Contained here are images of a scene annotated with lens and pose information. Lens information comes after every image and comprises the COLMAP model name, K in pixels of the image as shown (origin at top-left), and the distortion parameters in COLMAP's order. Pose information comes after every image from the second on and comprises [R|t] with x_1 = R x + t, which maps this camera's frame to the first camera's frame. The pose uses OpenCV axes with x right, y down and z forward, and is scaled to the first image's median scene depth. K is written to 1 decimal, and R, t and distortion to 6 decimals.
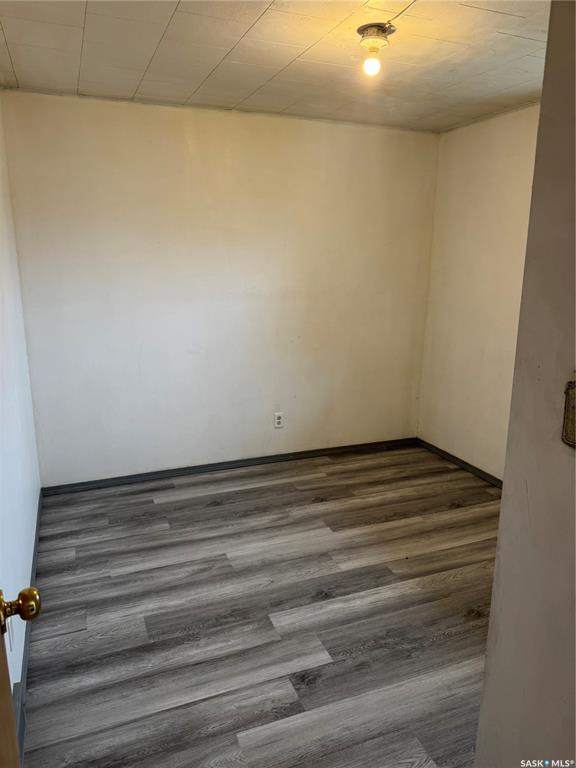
lens RADIAL K [[550.0, 0, 292.5], [0, 550.0, 381.2], [0, 0, 1]] dist [0.104072, -0.112227]
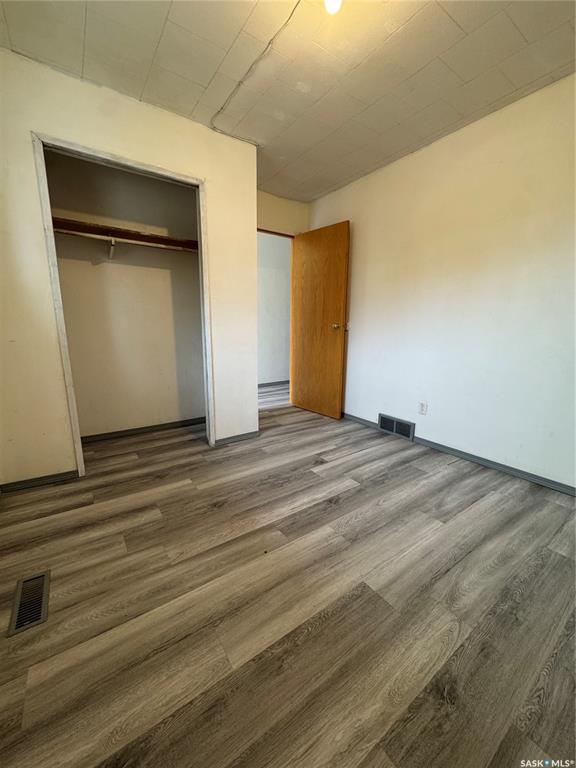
lens RADIAL K [[306.8, 0, 288.0], [0, 306.8, 384.0], [0, 0, 1]] dist [0.000406, -0.000033]
pose [[-0.975175, 0.027122, -0.219768, 0.283674], [-0.066348, 0.911086, 0.406843, -0.133249], [0.211262, 0.411324, -0.886668, 1.395894]]
